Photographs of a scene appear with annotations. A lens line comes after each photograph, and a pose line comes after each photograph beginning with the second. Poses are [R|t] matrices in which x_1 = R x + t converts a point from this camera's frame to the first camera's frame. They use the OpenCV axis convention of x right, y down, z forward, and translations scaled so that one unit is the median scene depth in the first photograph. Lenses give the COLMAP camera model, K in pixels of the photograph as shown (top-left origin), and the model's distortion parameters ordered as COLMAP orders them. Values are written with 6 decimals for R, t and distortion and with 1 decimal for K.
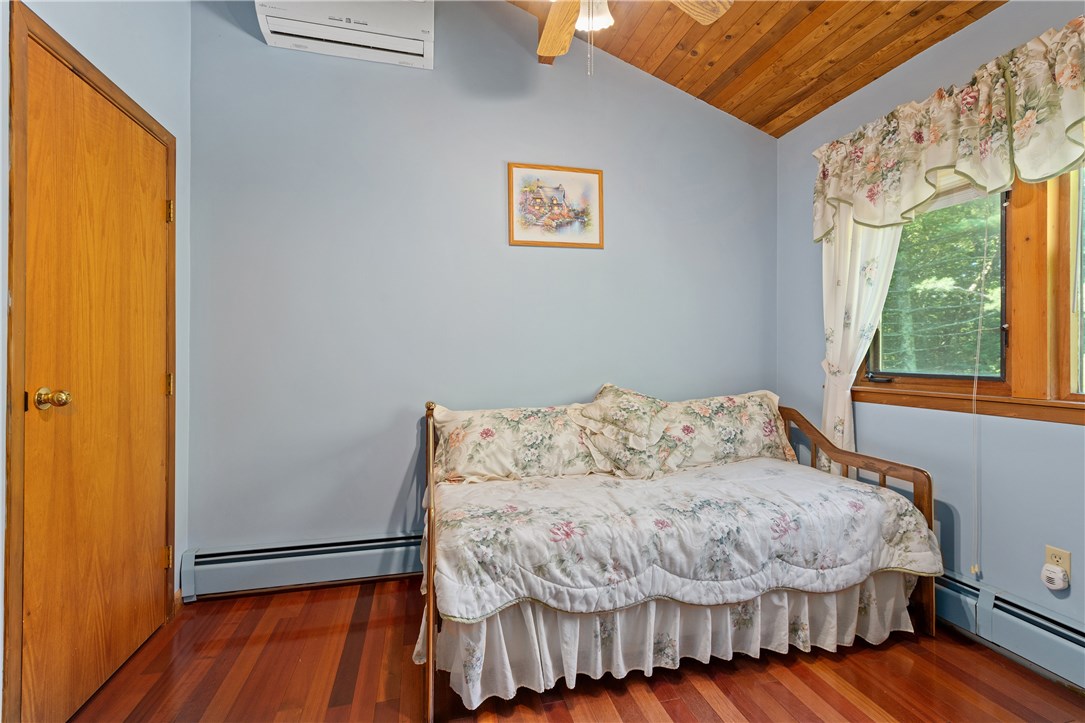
lens RADIAL K [[486.5, 0, 542.5], [0, 486.5, 361.5], [0, 0, 1]] dist [0.012482, -0.000173]
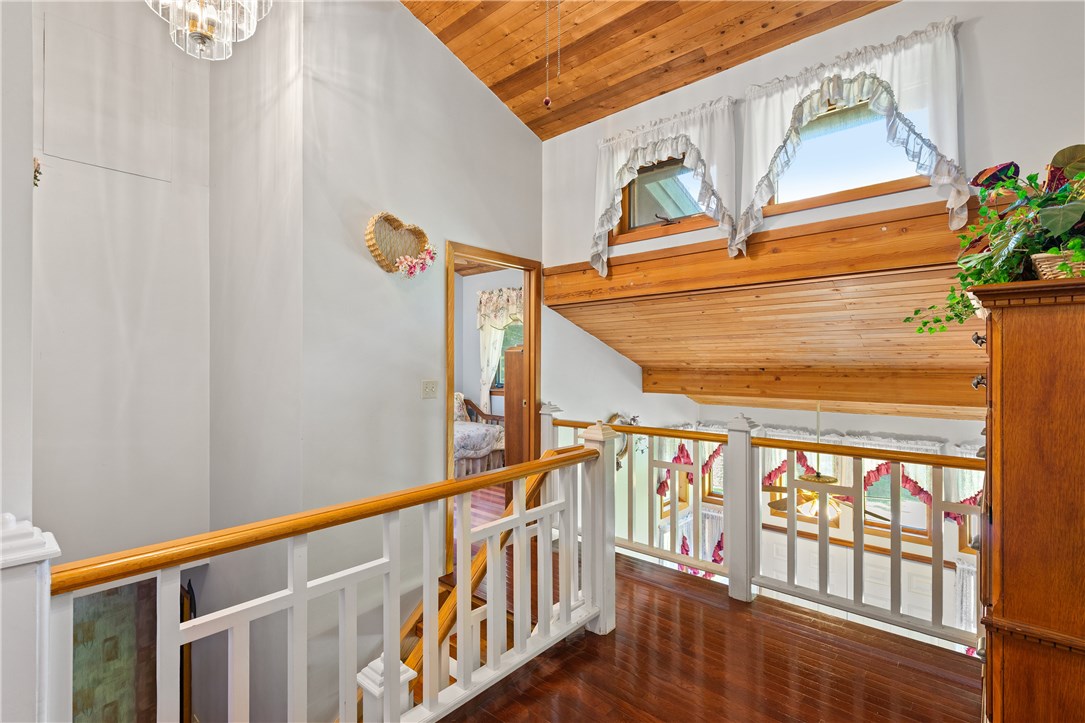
lens RADIAL K [[493.4, 0, 542.5], [0, 493.4, 361.5], [0, 0, 1]] dist [0.000350, 0.000002]
pose [[0.825034, 0.003917, 0.565069, -0.608072], [0.003852, 0.999914, -0.012555, -0.063088], [-0.565070, 0.012535, 0.824948, -1.309483]]
